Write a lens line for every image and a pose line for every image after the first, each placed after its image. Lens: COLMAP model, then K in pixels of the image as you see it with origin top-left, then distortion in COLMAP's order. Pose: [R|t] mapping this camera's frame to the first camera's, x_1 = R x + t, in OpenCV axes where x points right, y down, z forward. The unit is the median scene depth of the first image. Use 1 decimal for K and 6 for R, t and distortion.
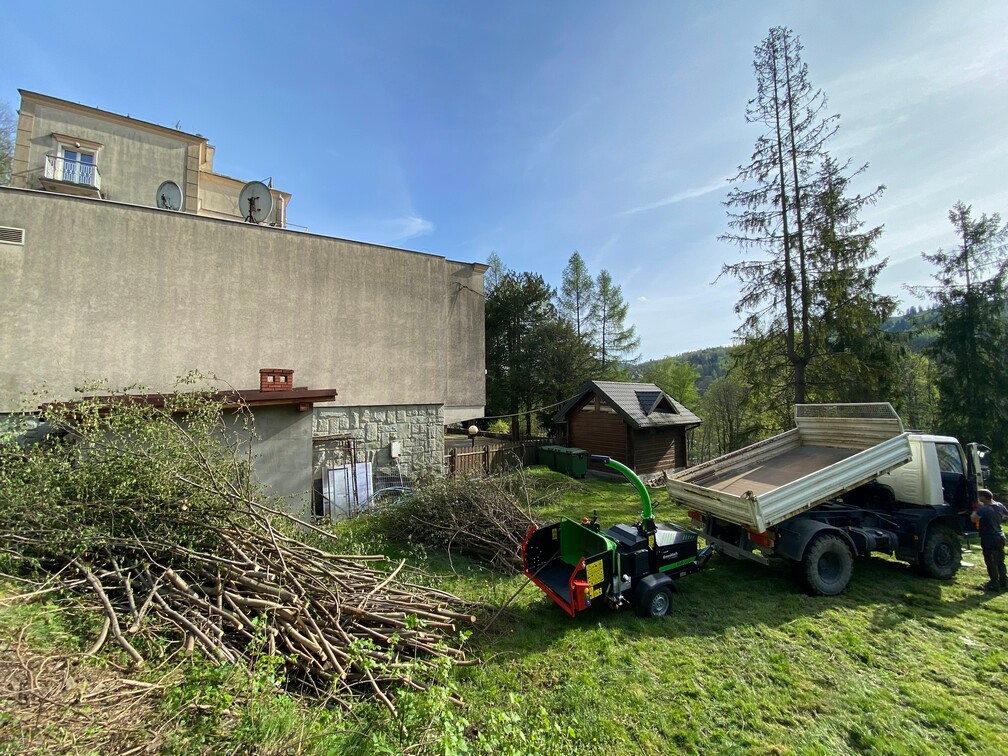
lens RADIAL K [[407.1, 0, 509.0], [0, 407.1, 376.2], [0, 0, 1]] dist [0.020626, -0.020296]
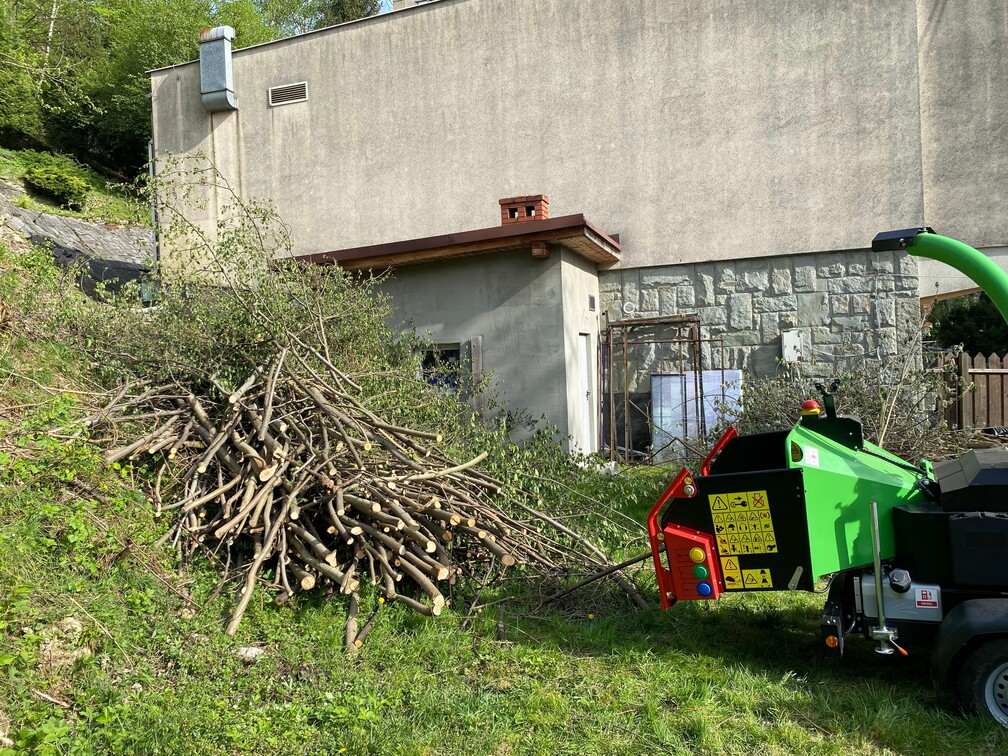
lens RADIAL K [[779.5, 0, 504.0], [0, 779.5, 378.0], [0, 0, 1]] dist [0.004550, -0.000221]
pose [[0.584444, 0.009602, -0.811377, 0.509097], [0.084591, 0.993761, 0.072692, 0.225028], [0.807013, -0.111120, 0.579985, 0.349120]]
